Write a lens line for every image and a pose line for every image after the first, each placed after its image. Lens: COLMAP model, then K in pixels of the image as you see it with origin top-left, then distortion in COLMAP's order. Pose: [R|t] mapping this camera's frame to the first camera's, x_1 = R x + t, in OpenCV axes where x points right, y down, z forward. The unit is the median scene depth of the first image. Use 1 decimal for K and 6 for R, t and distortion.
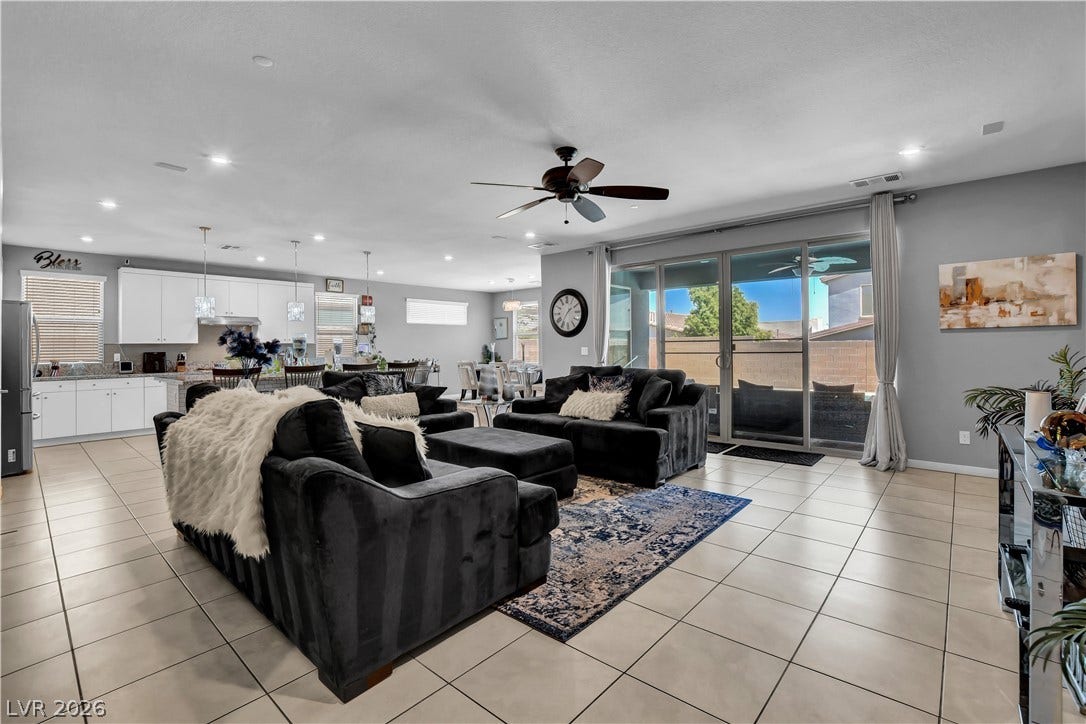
lens RADIAL K [[482.8, 0, 543.7], [0, 482.8, 348.1], [0, 0, 1]] dist [-0.017293, 0.002080]
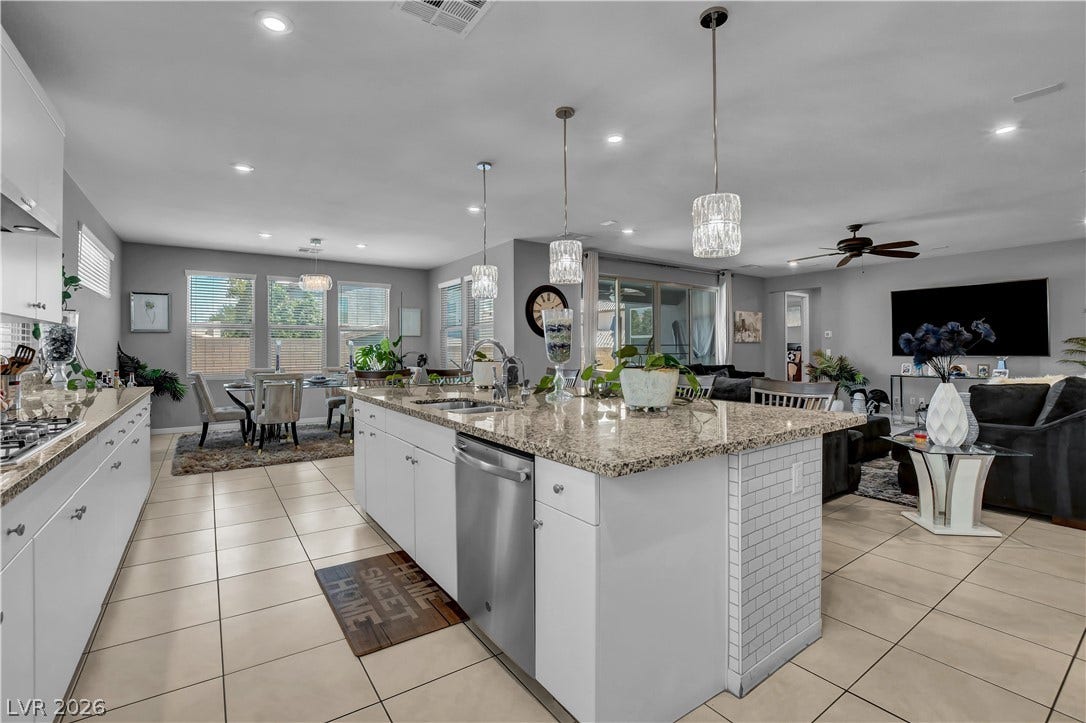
lens RADIAL K [[482.8, 0, 548.6], [0, 482.8, 345.7], [0, 0, 1]] dist [-0.017293, 0.002080]
pose [[0.223491, 0.017978, 0.974540, -0.831181], [0.001947, 0.999820, -0.018891, 0.008976], [-0.974704, 0.006120, 0.223416, 0.784189]]
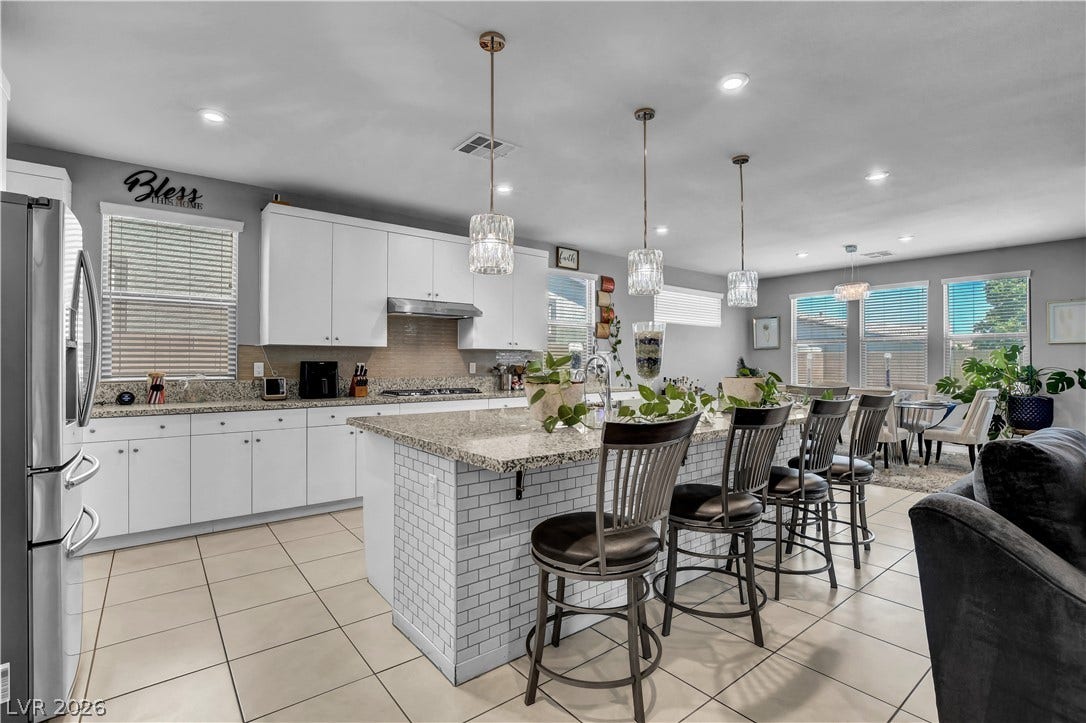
lens RADIAL K [[482.8, 0, 544.6], [0, 482.8, 363.4], [0, 0, 1]] dist [-0.017293, 0.002080]
pose [[0.989077, 0.015418, -0.146593, -0.492029], [-0.015181, 0.999881, 0.002731, 0.005626], [0.146618, -0.000475, 0.989193, 0.505996]]
